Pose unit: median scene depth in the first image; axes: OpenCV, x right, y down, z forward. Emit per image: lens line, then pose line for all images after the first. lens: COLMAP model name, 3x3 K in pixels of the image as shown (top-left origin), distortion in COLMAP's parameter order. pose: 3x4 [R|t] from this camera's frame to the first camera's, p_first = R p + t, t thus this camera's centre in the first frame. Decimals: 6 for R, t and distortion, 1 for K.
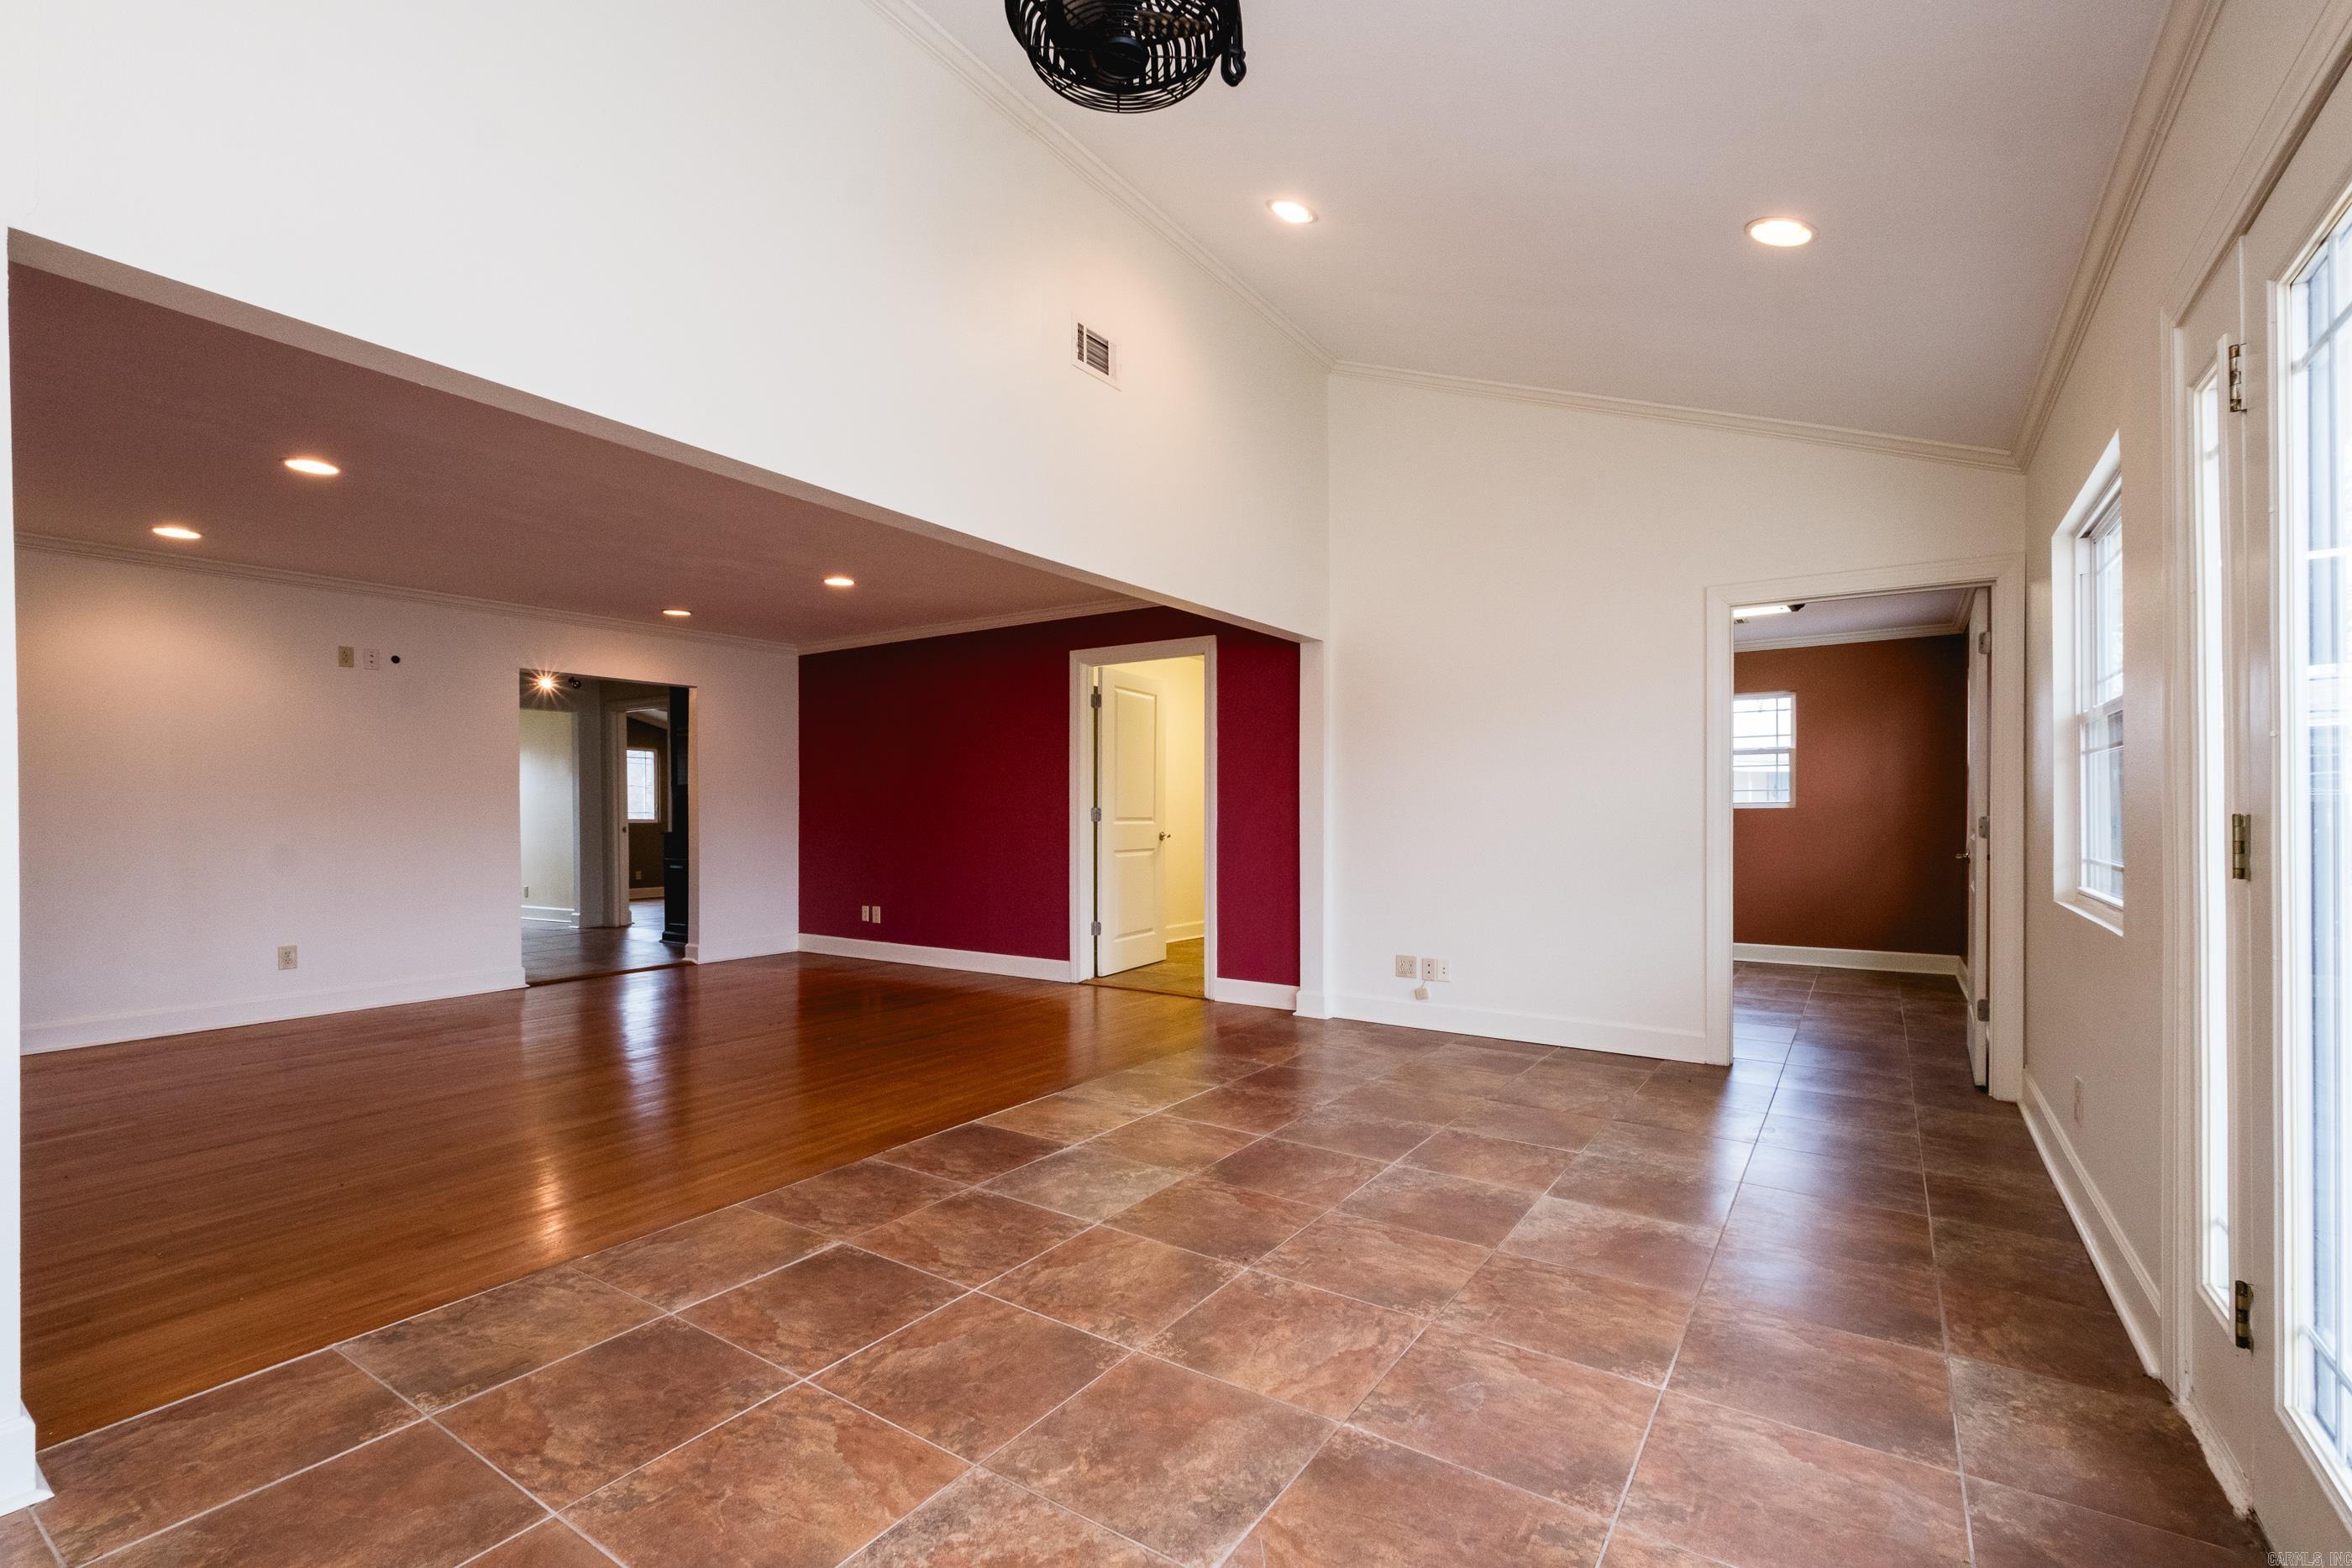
lens RADIAL K [[1021.5, 0, 1175.1], [0, 1021.5, 804.3], [0, 0, 1]] dist [0.003328, -0.001751]
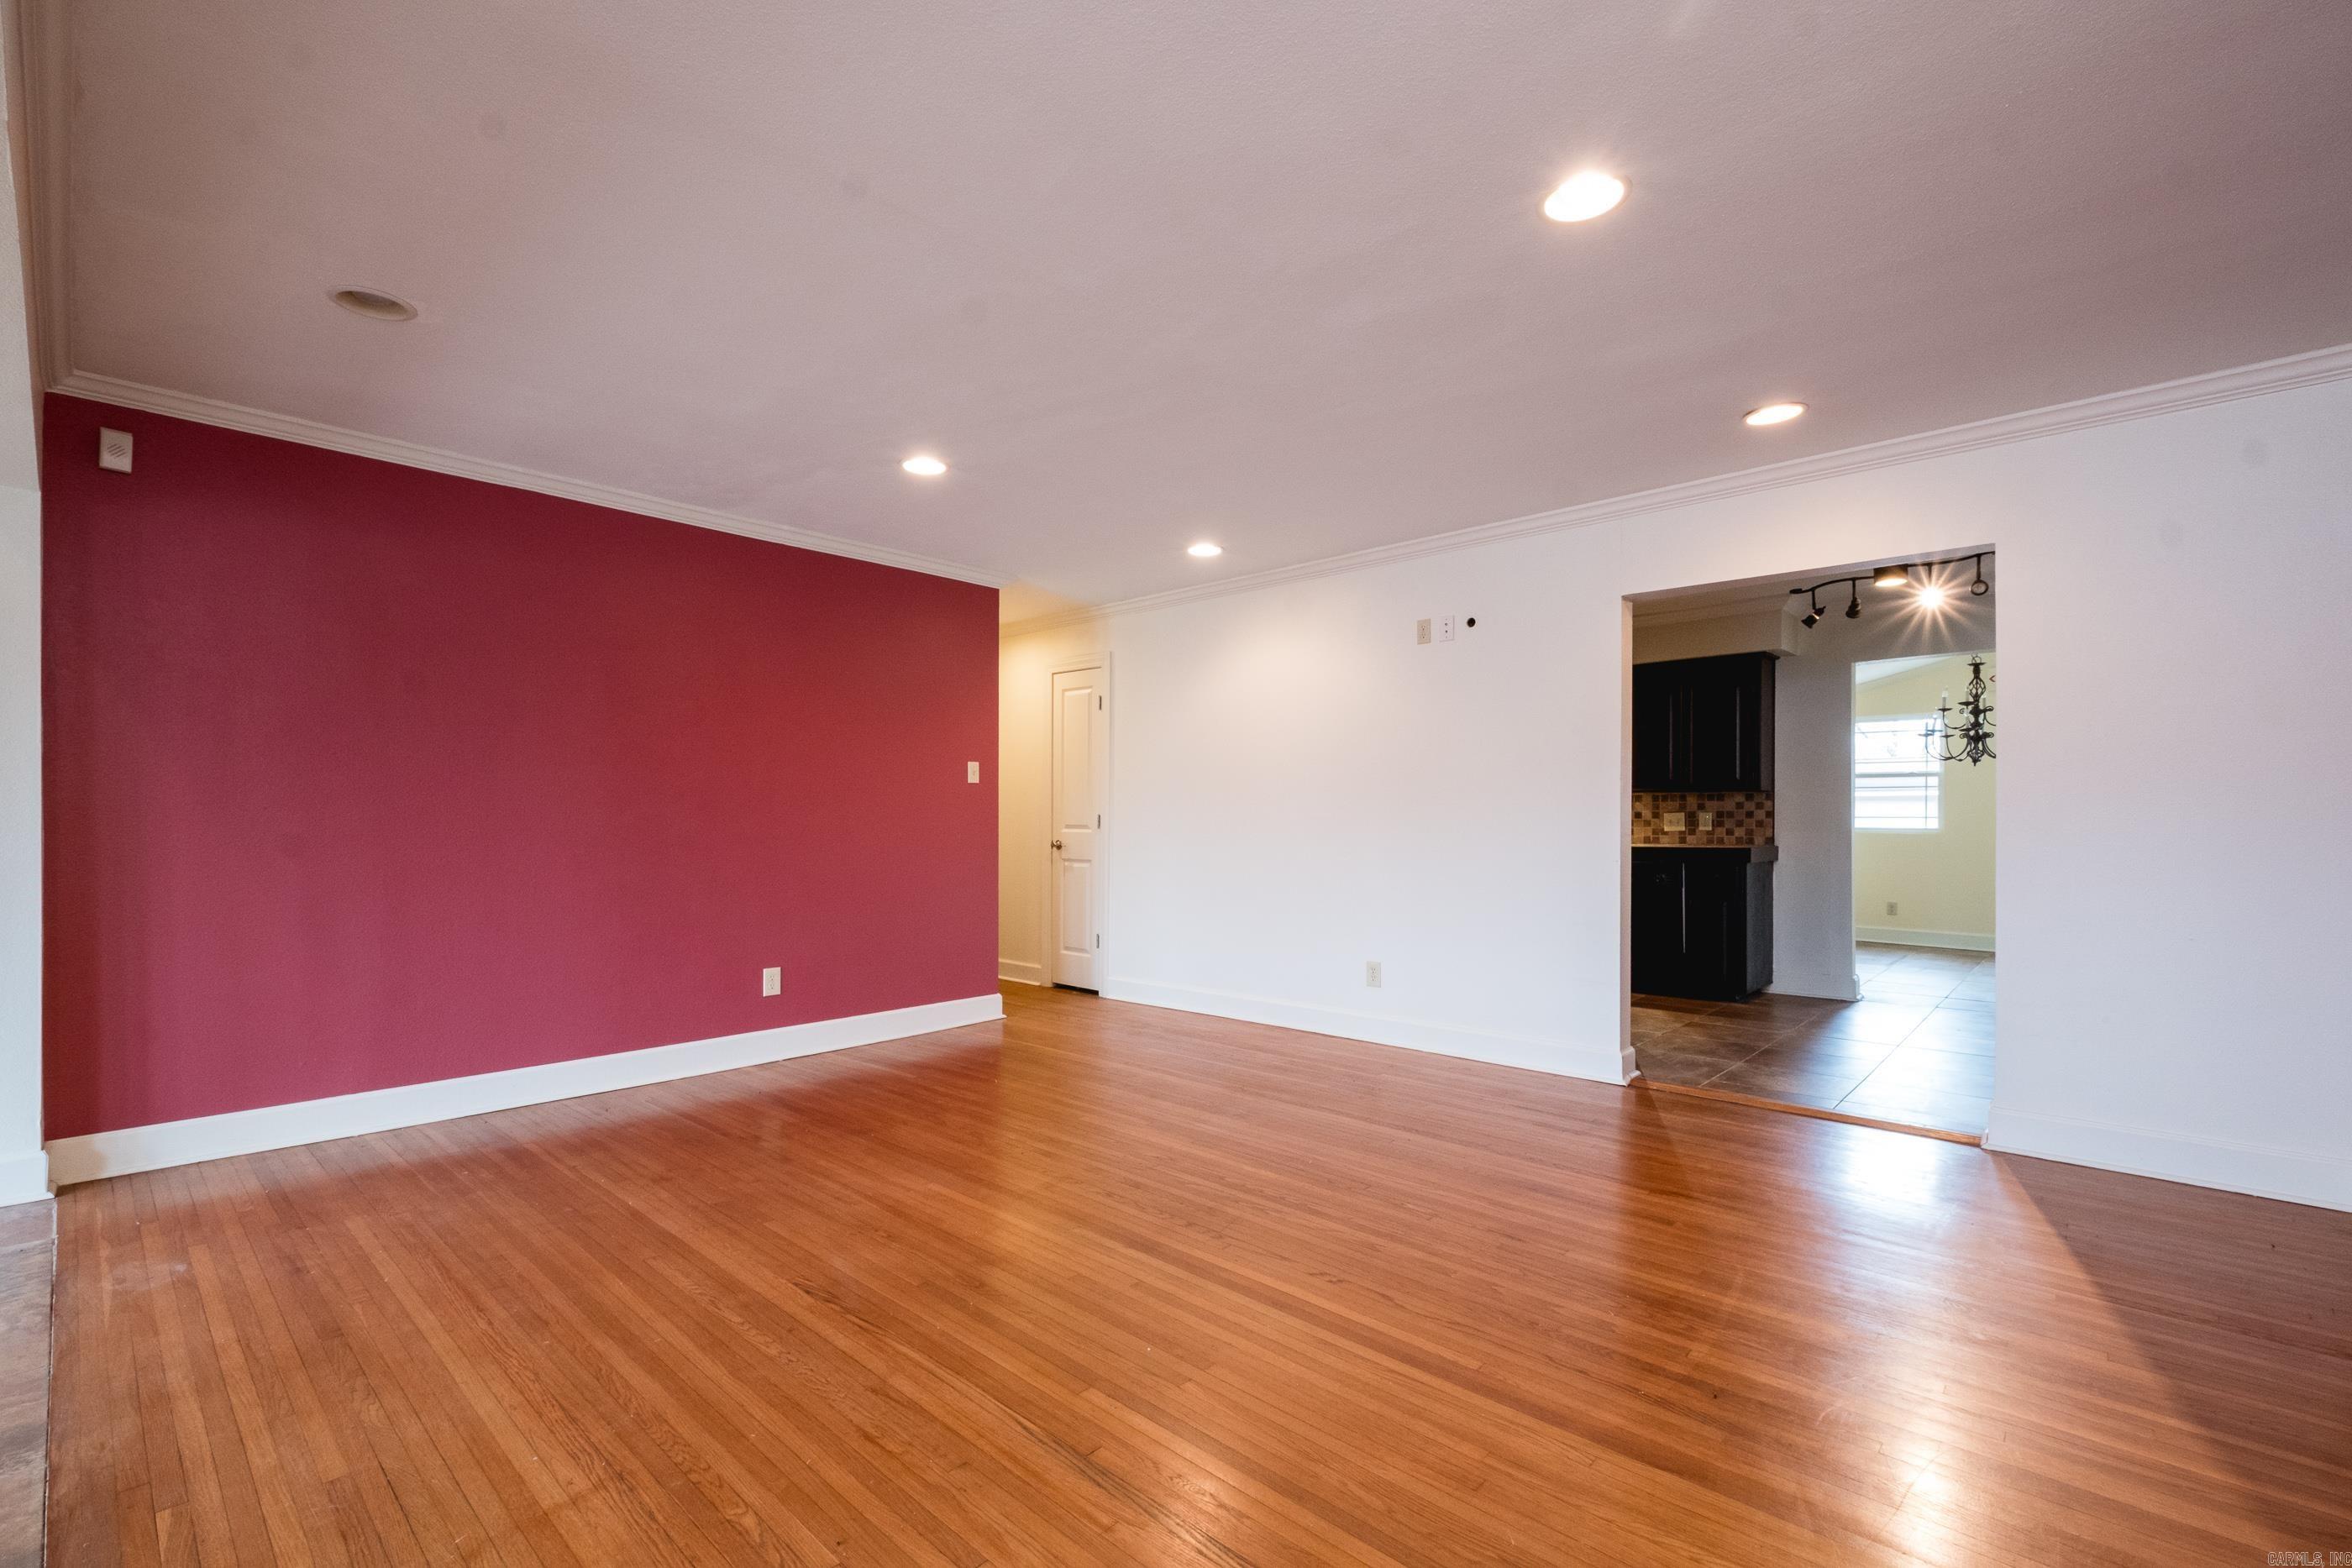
lens RADIAL K [[1021.5, 0, 1175.2], [0, 1021.5, 802.2], [0, 0, 1]] dist [0.003328, -0.001751]
pose [[-0.154853, -0.010944, -0.987877, 0.059357], [0.017867, 0.999744, -0.013876, 0.005259], [0.987776, -0.019799, -0.154618, 0.911813]]
